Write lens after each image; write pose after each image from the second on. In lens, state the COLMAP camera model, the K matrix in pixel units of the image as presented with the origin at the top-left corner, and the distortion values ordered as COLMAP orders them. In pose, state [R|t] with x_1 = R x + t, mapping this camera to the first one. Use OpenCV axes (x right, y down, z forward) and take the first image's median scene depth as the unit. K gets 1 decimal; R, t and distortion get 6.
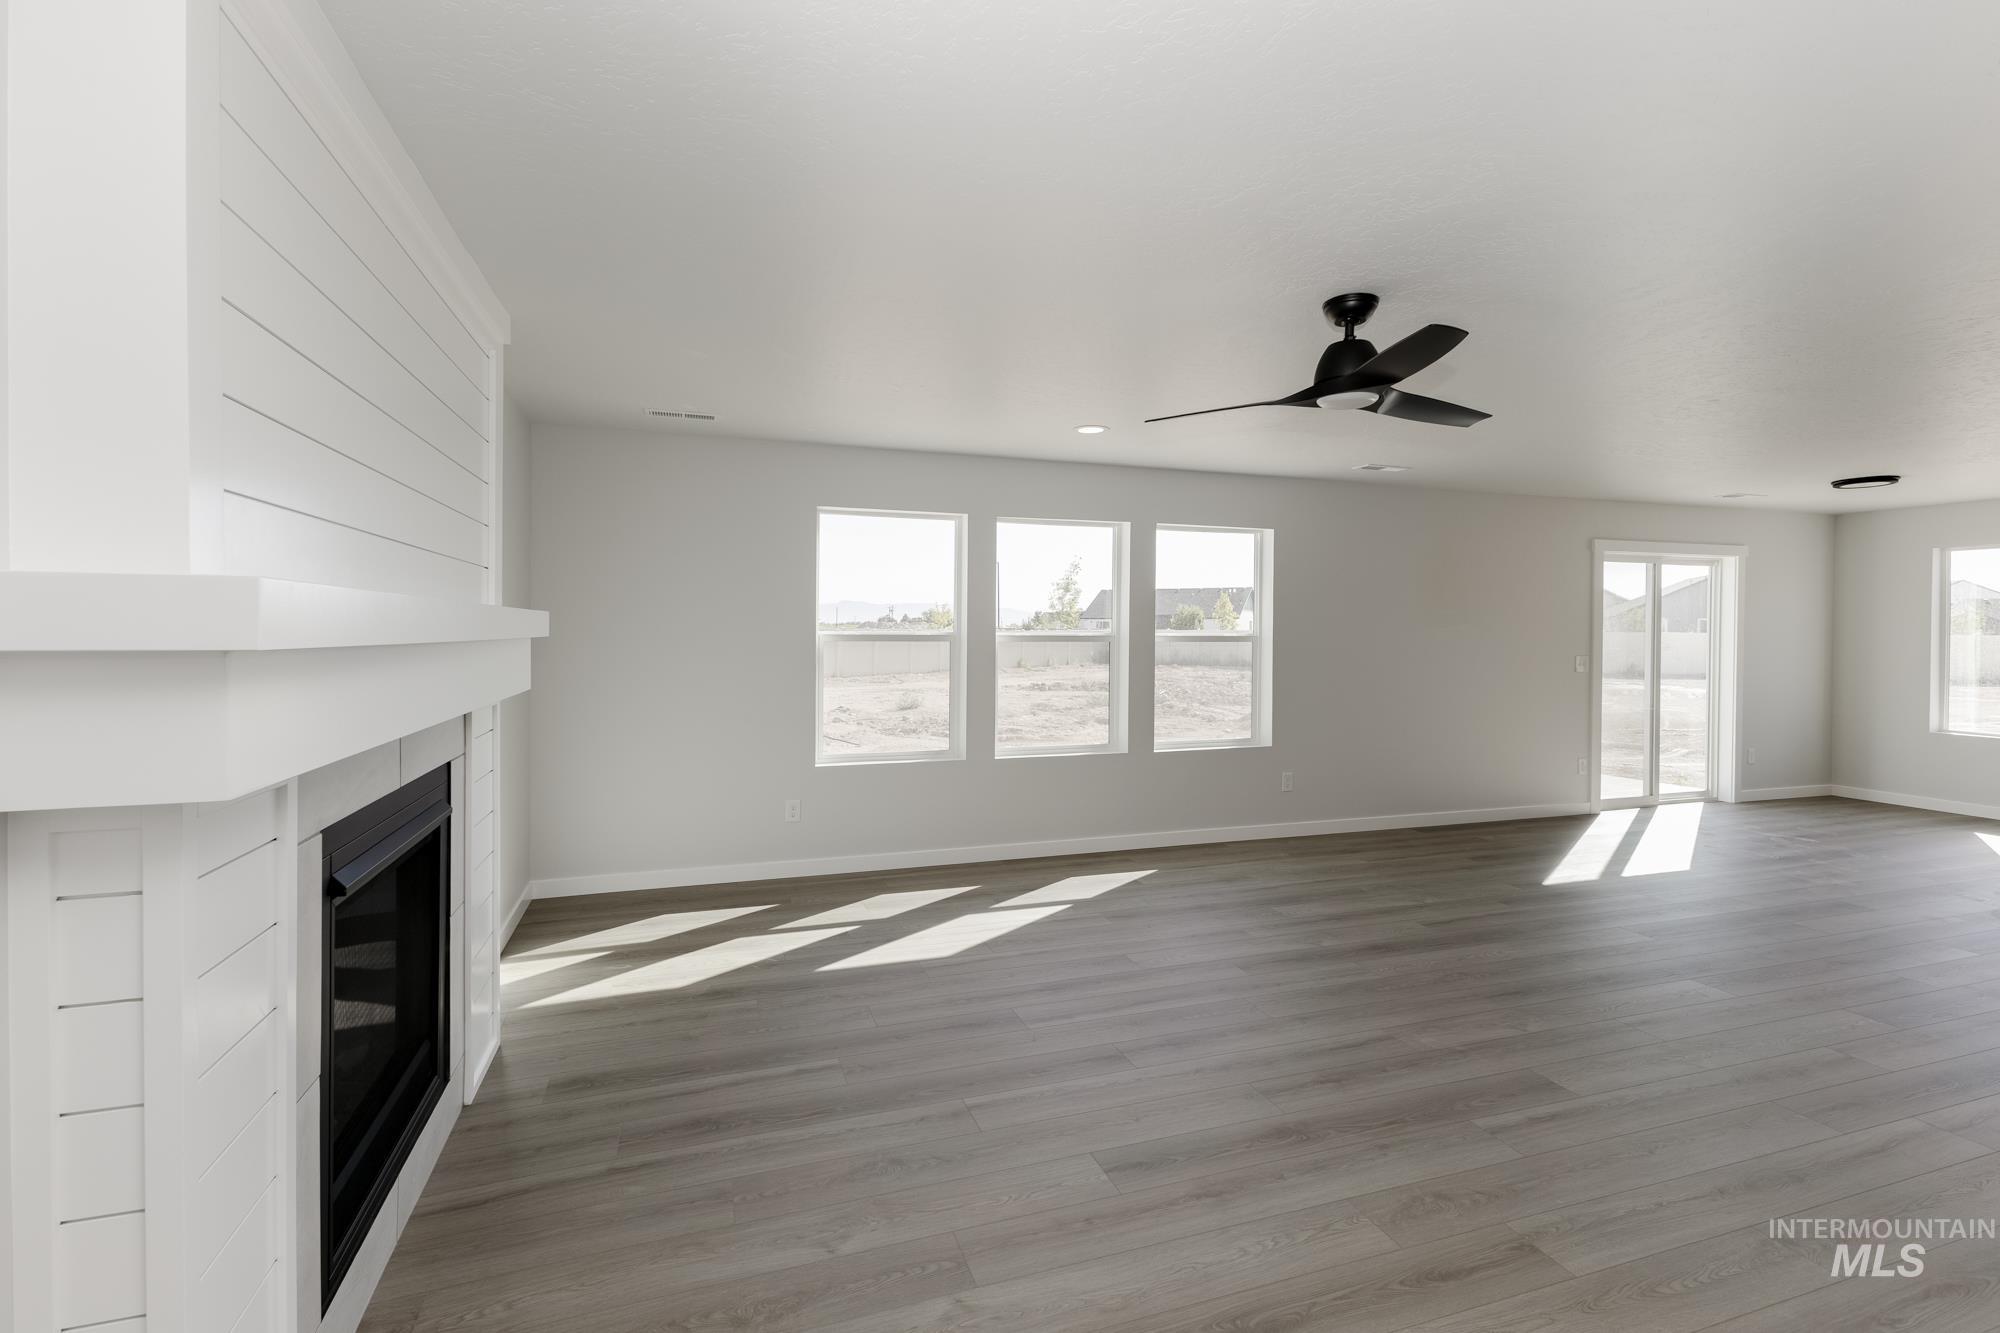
lens RADIAL K [[880.2, 0, 969.2], [0, 880.2, 635.9], [0, 0, 1]] dist [0.014801, -0.002322]
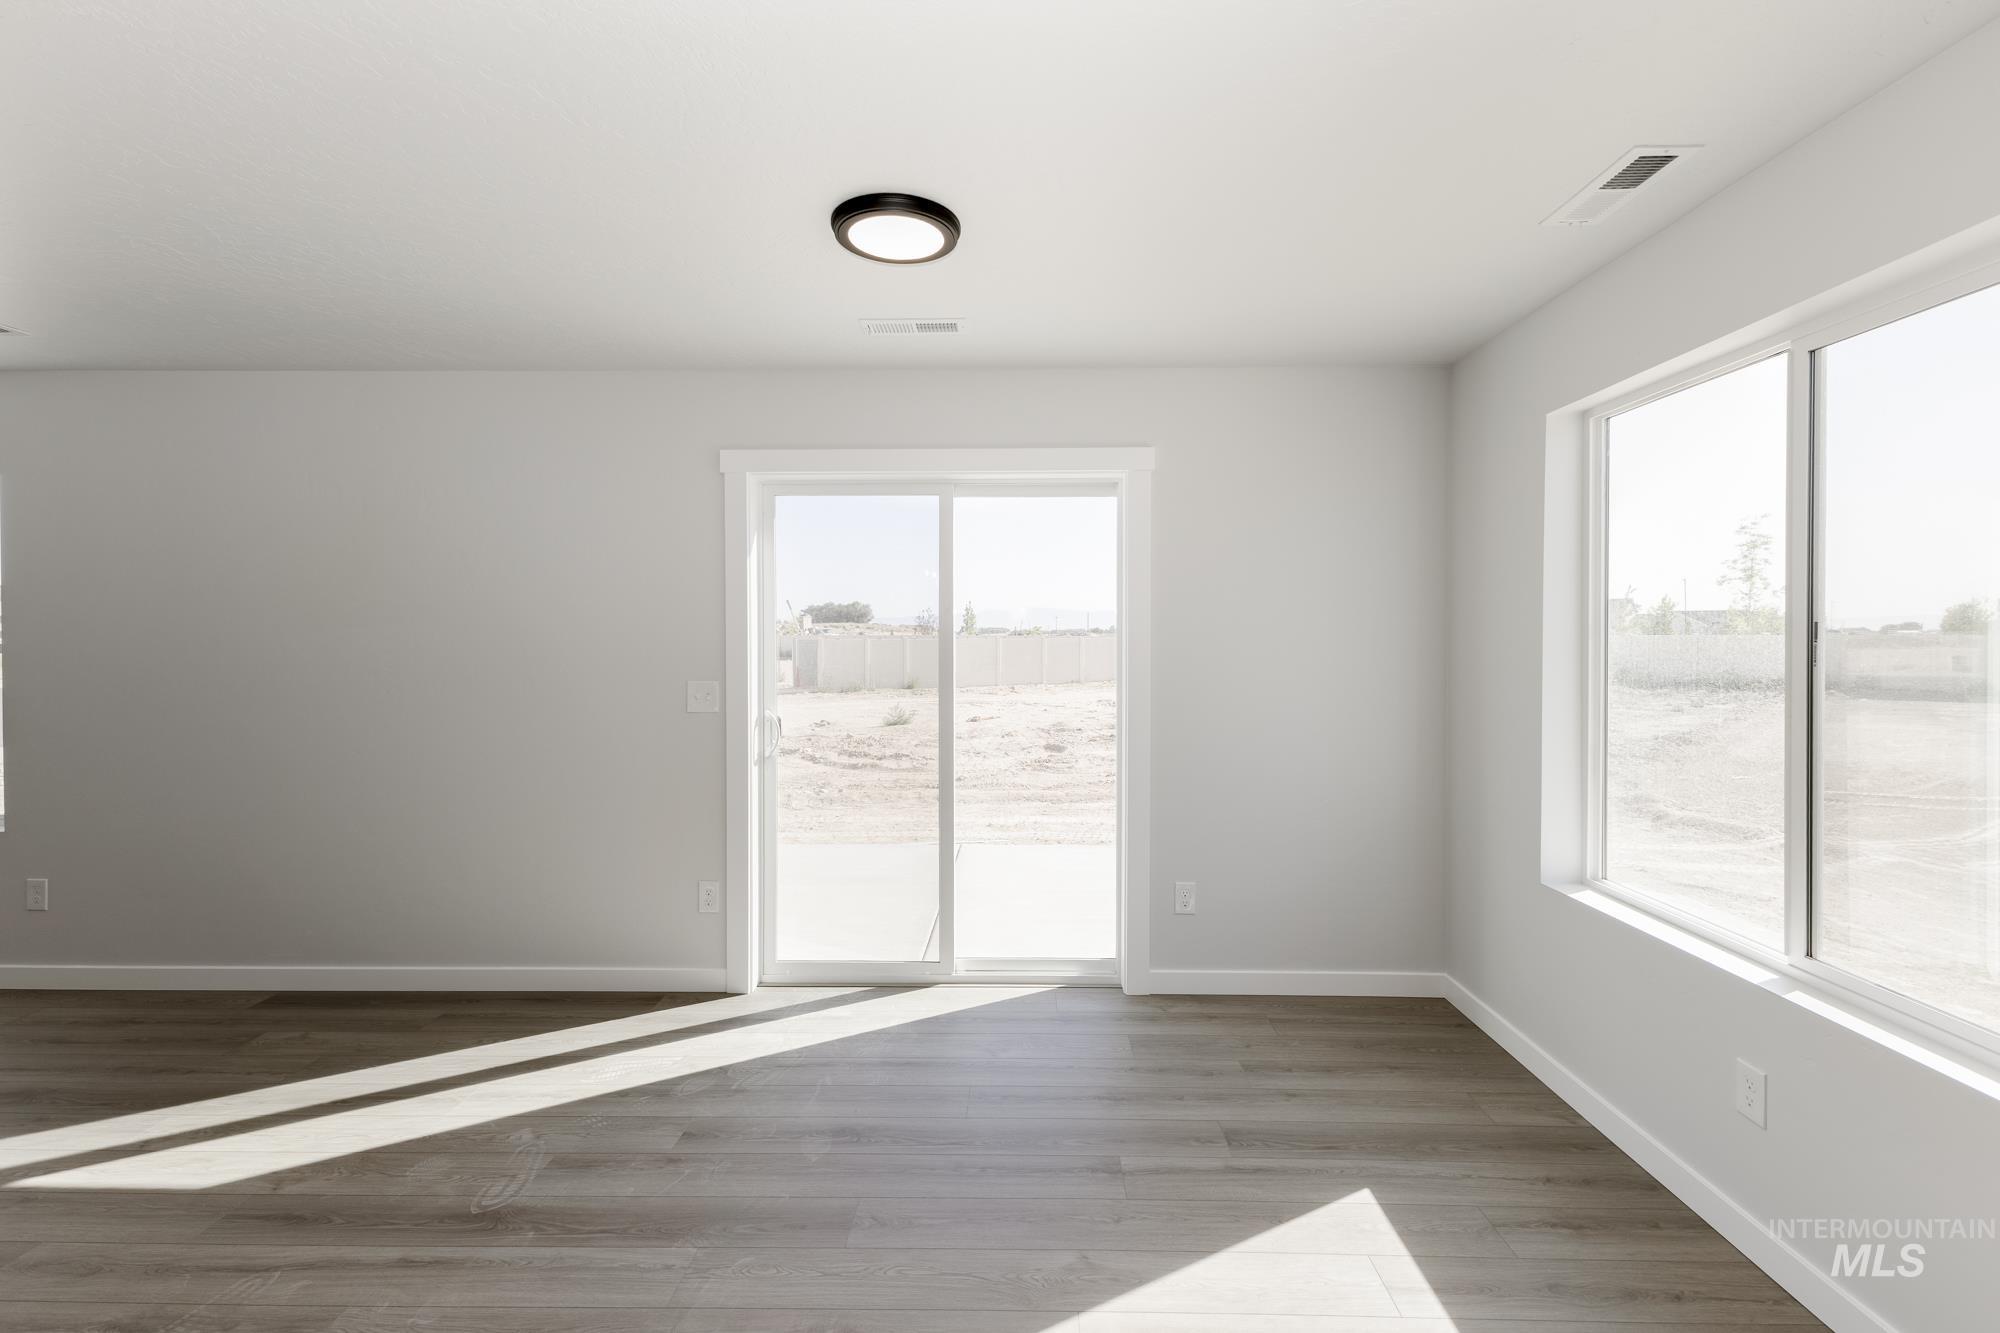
lens RADIAL K [[880.2, 0, 1016.6], [0, 880.2, 635.5], [0, 0, 1]] dist [0.014801, -0.002322]
pose [[0.946263, -0.006214, -0.323339, 2.781009], [0.003348, 0.999950, -0.009418, 0.005555], [0.323381, 0.007829, 0.946236, 1.561482]]
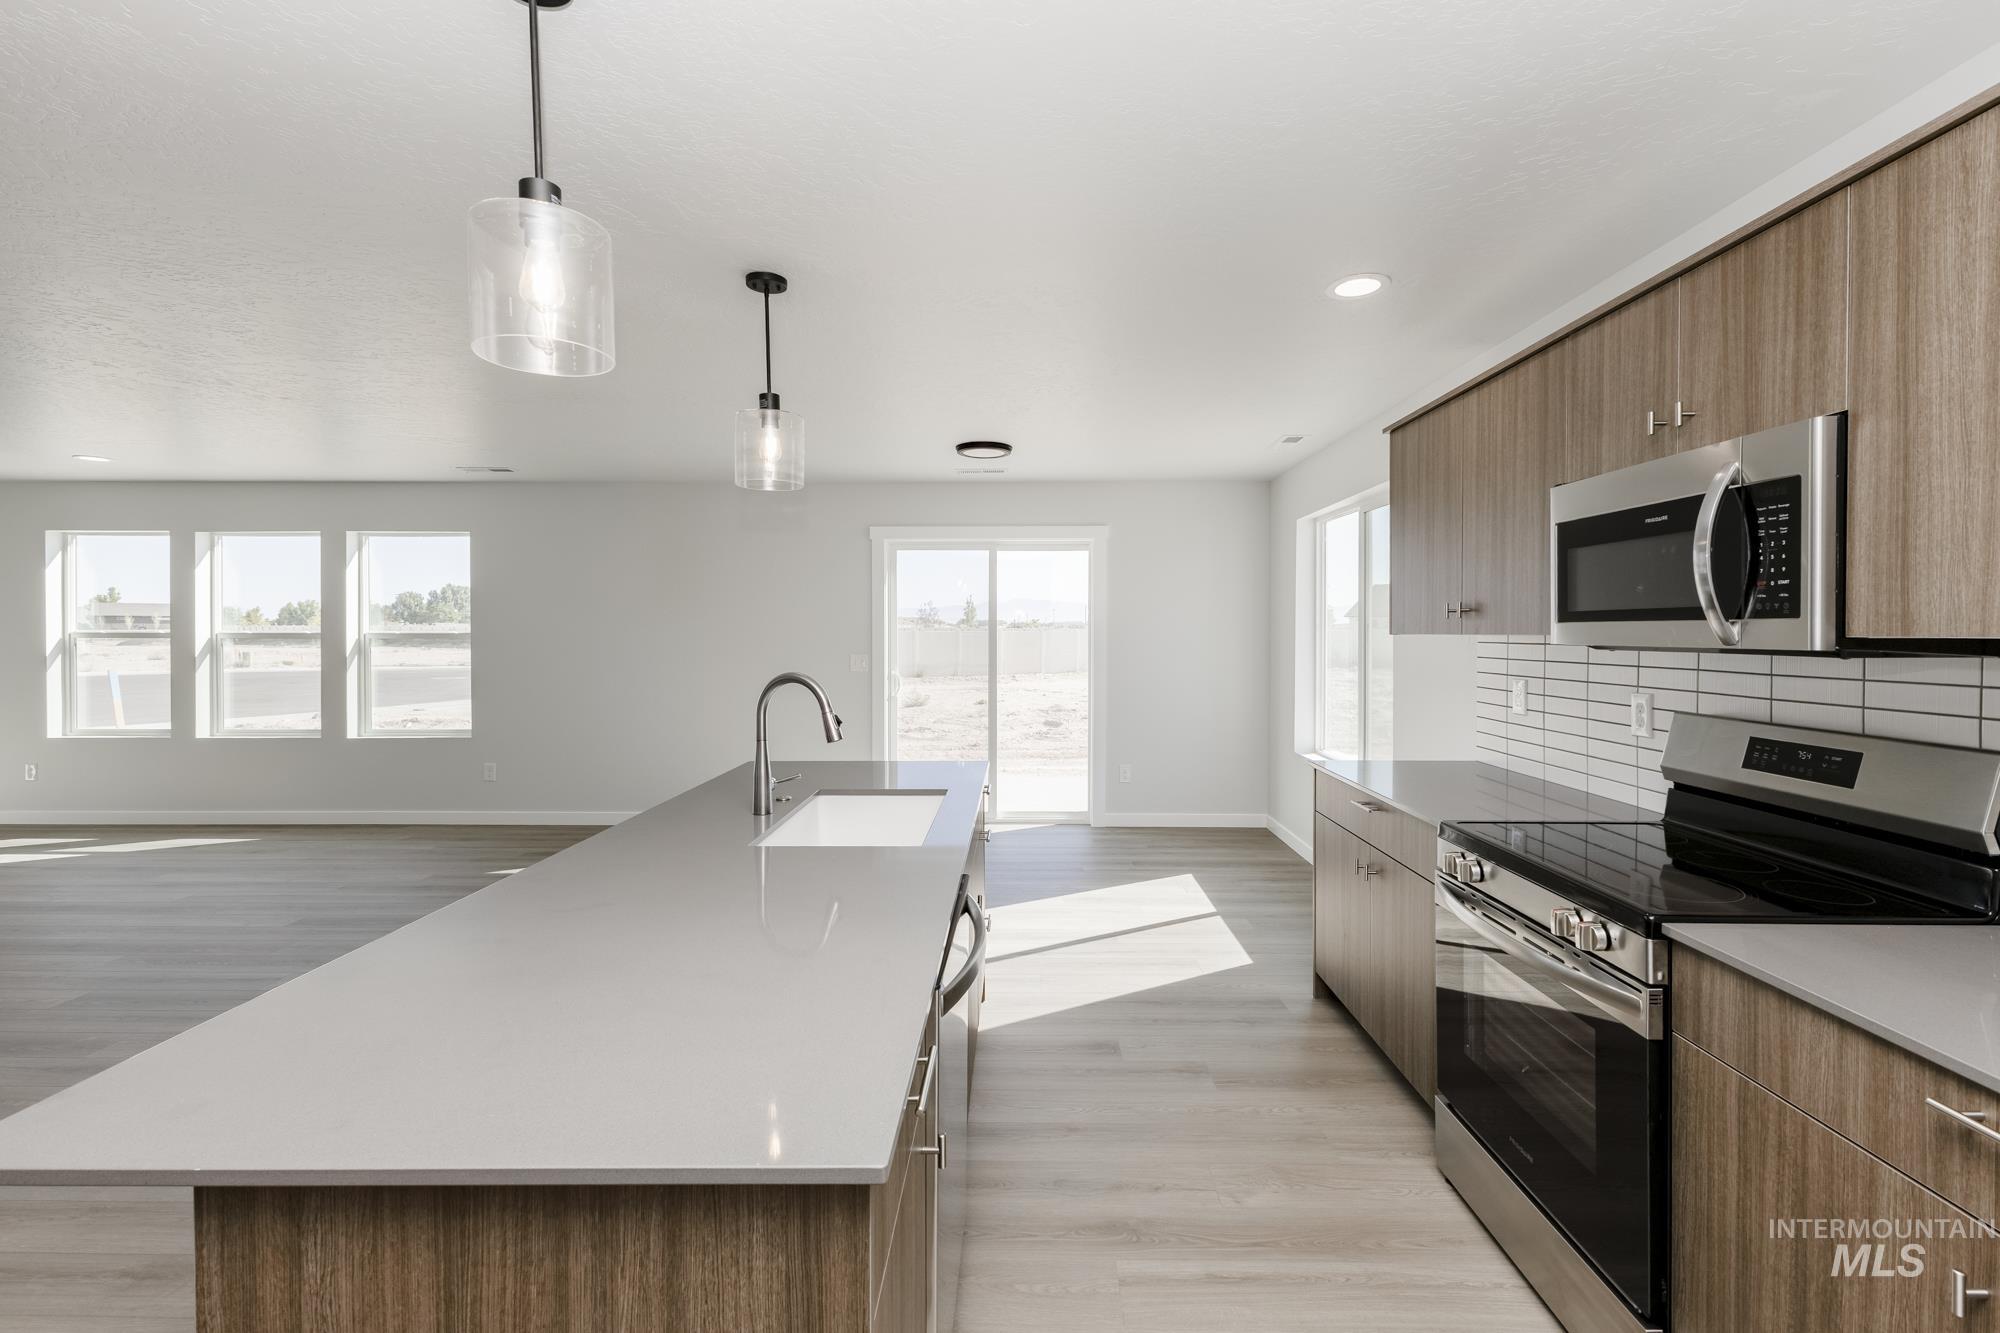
lens RADIAL K [[880.2, 0, 1004.9], [0, 880.2, 643.4], [0, 0, 1]] dist [0.014801, -0.002322]
pose [[0.942868, -0.000634, -0.333167, 3.091572], [0.003528, 0.999961, 0.008083, 0.012827], [0.333149, -0.008797, 0.942833, 0.490346]]
